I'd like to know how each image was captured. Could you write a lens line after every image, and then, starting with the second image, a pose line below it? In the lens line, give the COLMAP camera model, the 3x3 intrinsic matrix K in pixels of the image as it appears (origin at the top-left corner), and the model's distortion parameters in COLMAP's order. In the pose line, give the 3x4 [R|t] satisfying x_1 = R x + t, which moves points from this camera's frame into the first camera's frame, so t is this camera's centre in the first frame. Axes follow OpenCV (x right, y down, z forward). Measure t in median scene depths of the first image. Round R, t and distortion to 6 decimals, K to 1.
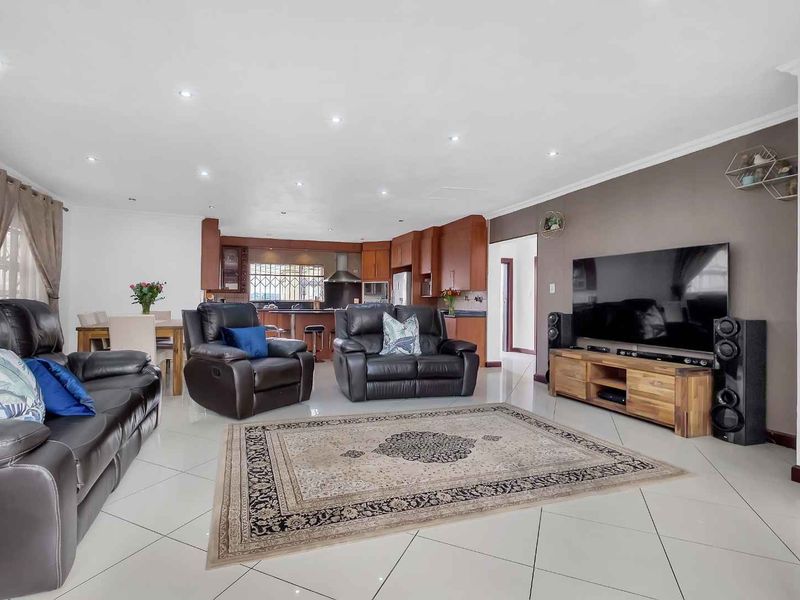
lens RADIAL K [[401.8, 0, 402.1], [0, 401.8, 297.0], [0, 0, 1]] dist [-0.003159, -0.000249]
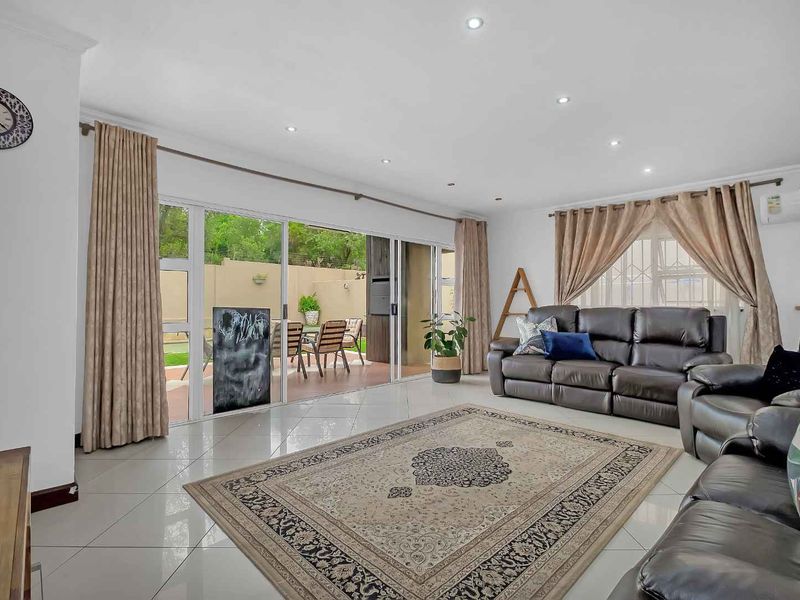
lens RADIAL K [[401.8, 0, 402.1], [0, 401.8, 297.0], [0, 0, 1]] dist [-0.003159, -0.000249]
pose [[-0.923788, -0.018237, -0.382469, 0.557243], [-0.004594, 0.999321, -0.036556, 0.018200], [0.382876, -0.032013, -0.923245, 1.855398]]
